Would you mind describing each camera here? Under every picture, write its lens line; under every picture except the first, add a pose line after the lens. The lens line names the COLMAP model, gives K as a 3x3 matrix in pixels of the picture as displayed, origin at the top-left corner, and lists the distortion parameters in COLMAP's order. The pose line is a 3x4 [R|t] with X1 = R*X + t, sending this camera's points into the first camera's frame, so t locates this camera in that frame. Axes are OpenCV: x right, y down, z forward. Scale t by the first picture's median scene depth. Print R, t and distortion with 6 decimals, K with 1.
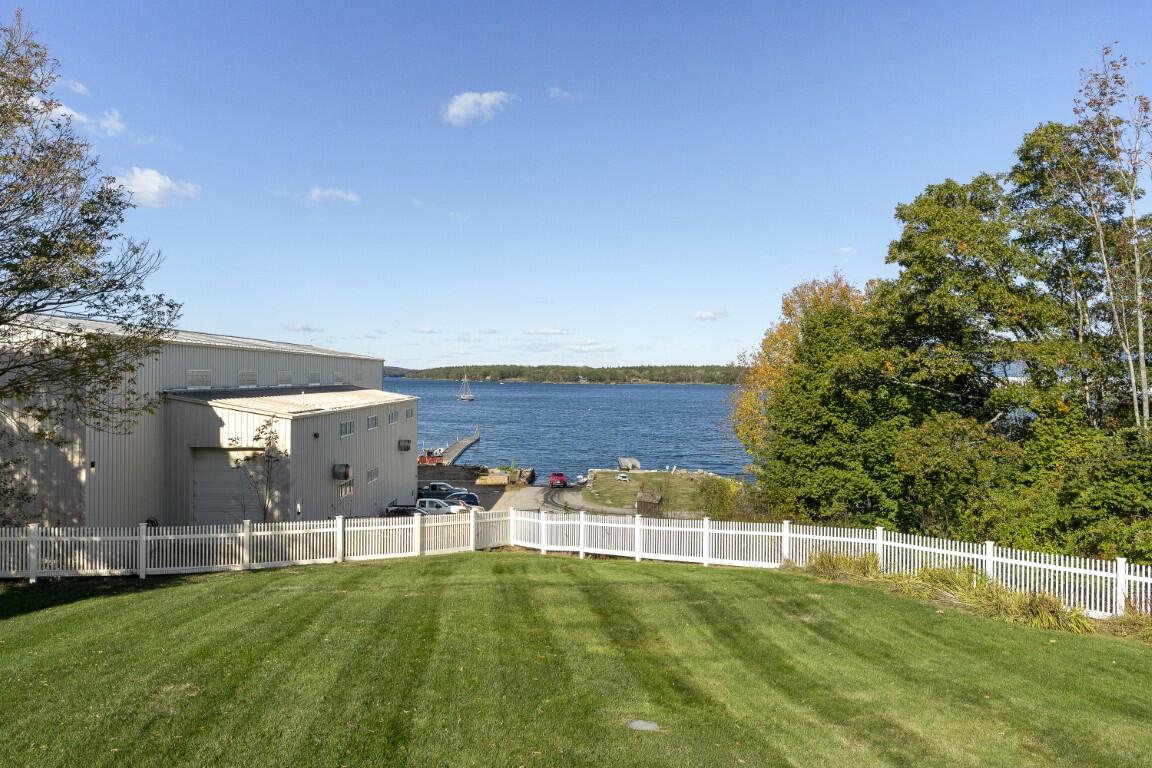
lens RADIAL K [[758.3, 0, 567.4], [0, 758.3, 382.6], [0, 0, 1]] dist [0.001088, 0.000115]
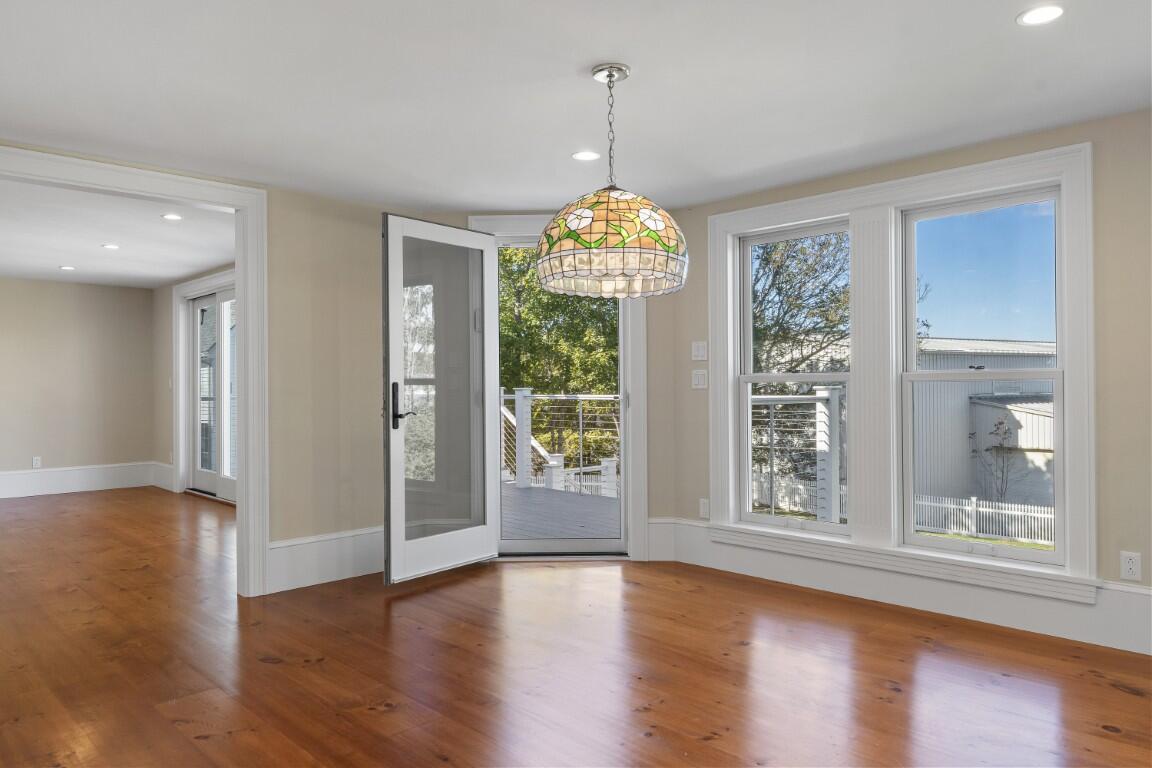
lens RADIAL K [[778.8, 0, 575.4], [0, 778.8, 380.8], [0, 0, 1]] dist [0.006035, 0.000445]
pose [[0.502057, -0.017419, -0.864659, 0.117530], [0.006136, 0.999844, -0.016579, 0.002569], [0.864813, 0.003017, 0.502085, -0.066844]]
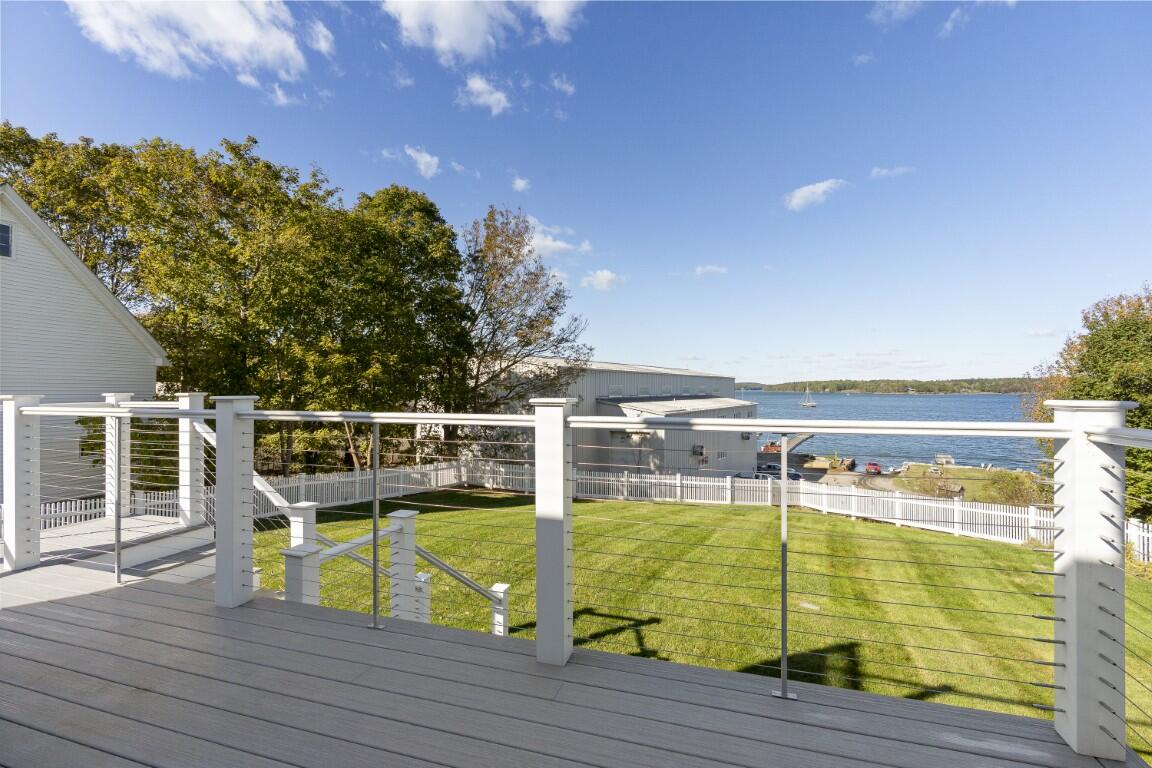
lens RADIAL K [[521.3, 0, 576.4], [0, 521.3, 383.1], [0, 0, 1]] dist [-0.003873, 0.000003]
pose [[0.850487, -0.013264, -0.525829, 0.036163], [0.002494, 0.999772, -0.021185, 0.001489], [0.525990, 0.016706, 0.850326, -0.025108]]
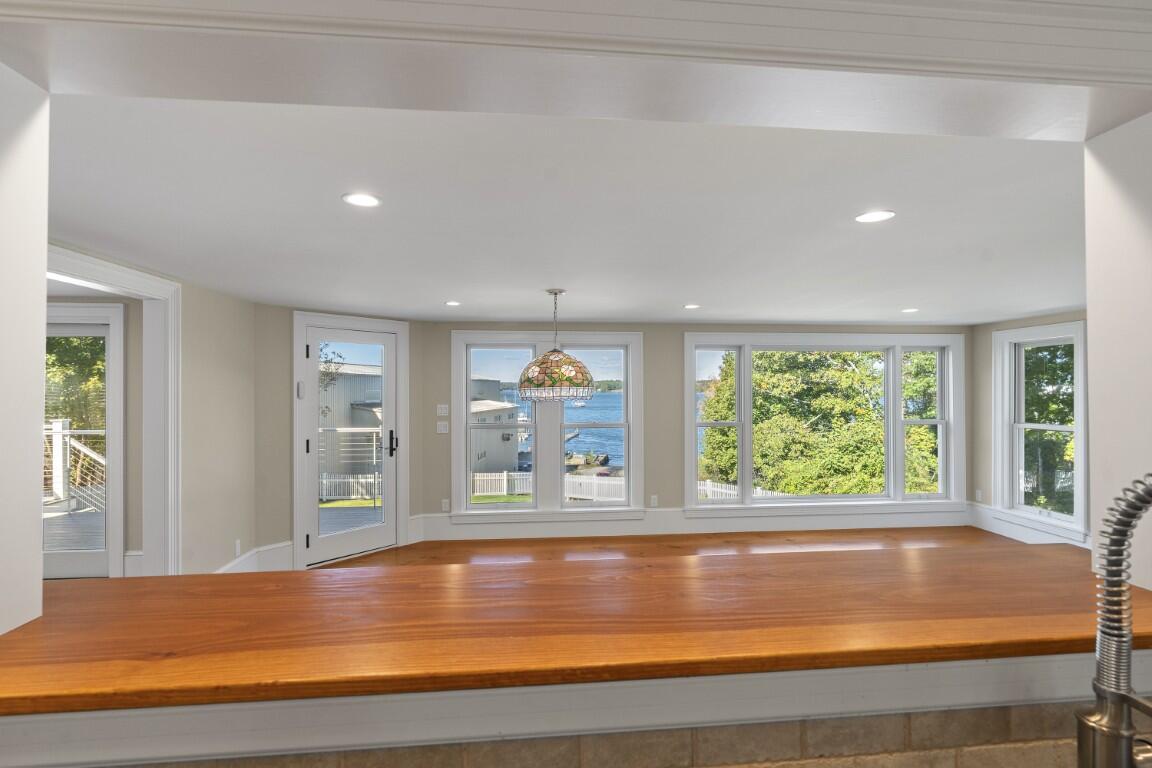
lens RADIAL K [[568.3, 0, 576.6], [0, 568.3, 388.2], [0, 0, 1]] dist [-0.027926, -0.000264]
pose [[0.989236, -0.009609, -0.146014, 0.091399], [0.008442, 0.999927, -0.008608, -0.004386], [0.146086, 0.007282, 0.989245, -0.107097]]
